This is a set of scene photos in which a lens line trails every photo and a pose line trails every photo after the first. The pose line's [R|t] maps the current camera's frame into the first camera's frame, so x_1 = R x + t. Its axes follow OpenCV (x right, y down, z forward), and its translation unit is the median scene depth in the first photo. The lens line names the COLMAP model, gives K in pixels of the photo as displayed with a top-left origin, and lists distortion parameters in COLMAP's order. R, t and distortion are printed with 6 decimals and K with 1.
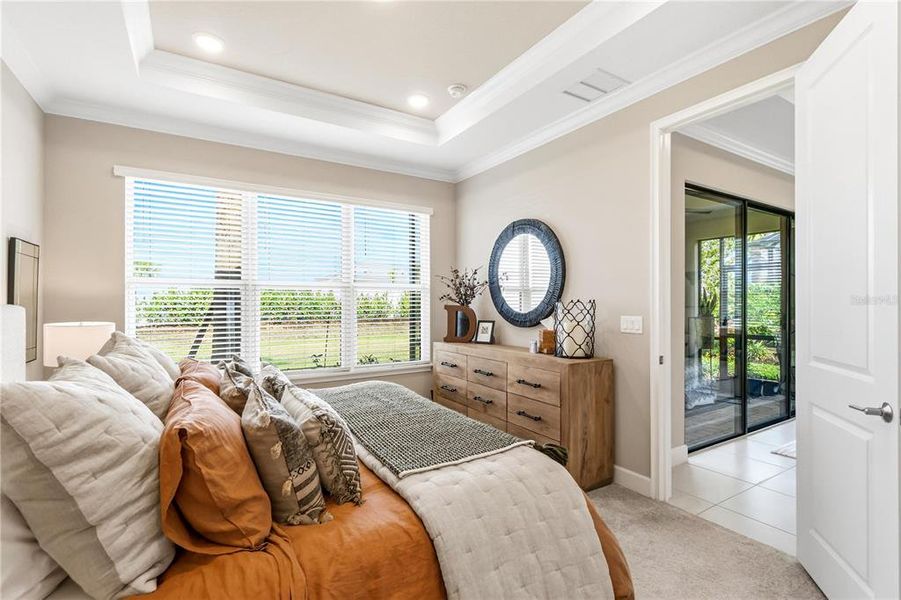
lens RADIAL K [[407.5, 0, 435.1], [0, 407.5, 298.5], [0, 0, 1]] dist [-0.003070, -0.000758]
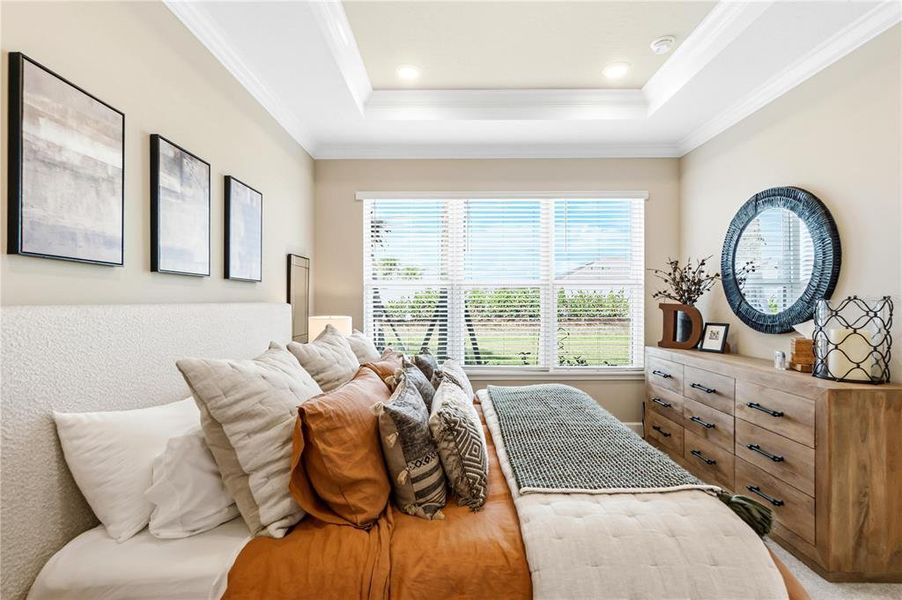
lens RADIAL K [[408.2, 0, 451.0], [0, 408.2, 300.0], [0, 0, 1]] dist [0.003953, -0.000212]
pose [[0.860058, -0.001803, -0.510192, 0.209061], [0.006206, 0.999957, 0.006929, 0.000691], [0.510158, -0.009126, 0.860032, 0.118693]]
